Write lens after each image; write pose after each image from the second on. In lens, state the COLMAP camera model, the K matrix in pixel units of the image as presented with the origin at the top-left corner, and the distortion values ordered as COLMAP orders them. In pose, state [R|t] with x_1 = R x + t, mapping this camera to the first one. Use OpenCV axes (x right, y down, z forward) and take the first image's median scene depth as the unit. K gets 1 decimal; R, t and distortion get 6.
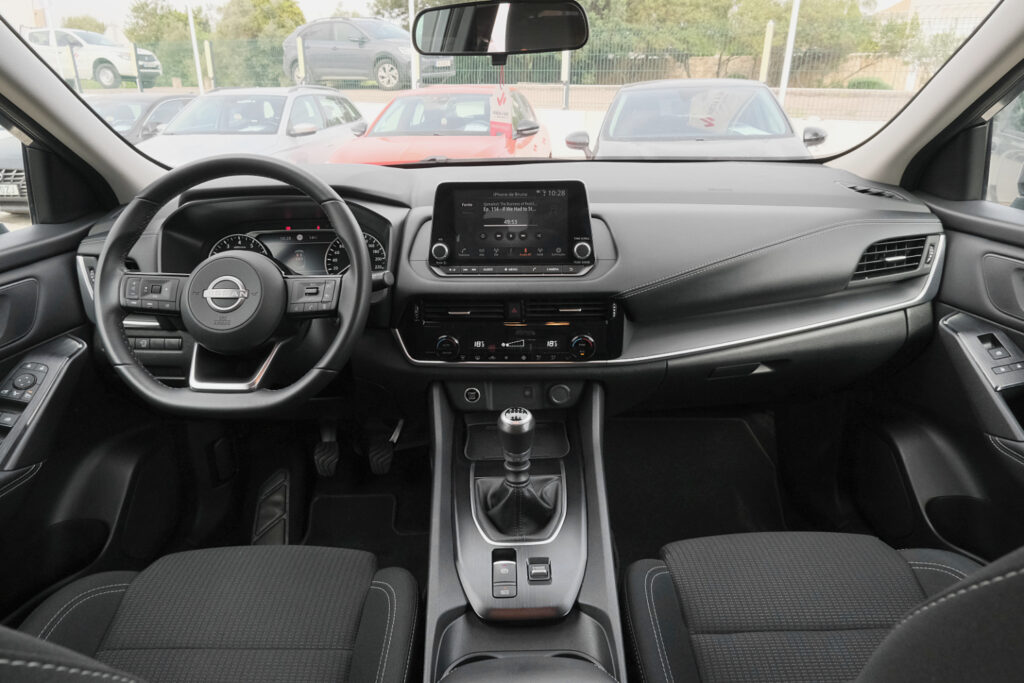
lens RADIAL K [[618.3, 0, 512.0], [0, 618.3, 341.5], [0, 0, 1]] dist [-0.003753, 0.000704]
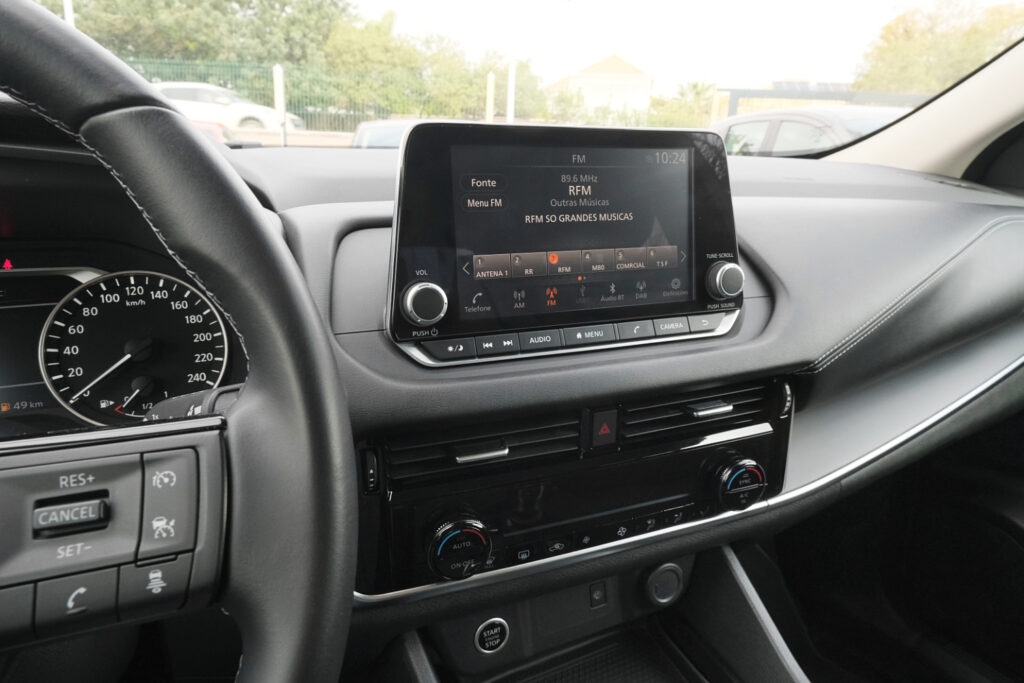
lens RADIAL K [[643.2, 0, 512.0], [0, 643.2, 341.5], [0, 0, 1]] dist [0.003463, 0.003859]
pose [[0.908854, -0.089933, 0.407304, -0.236904], [0.125300, 0.990245, -0.060946, -0.094170], [-0.397850, 0.106426, 0.911257, 0.637642]]
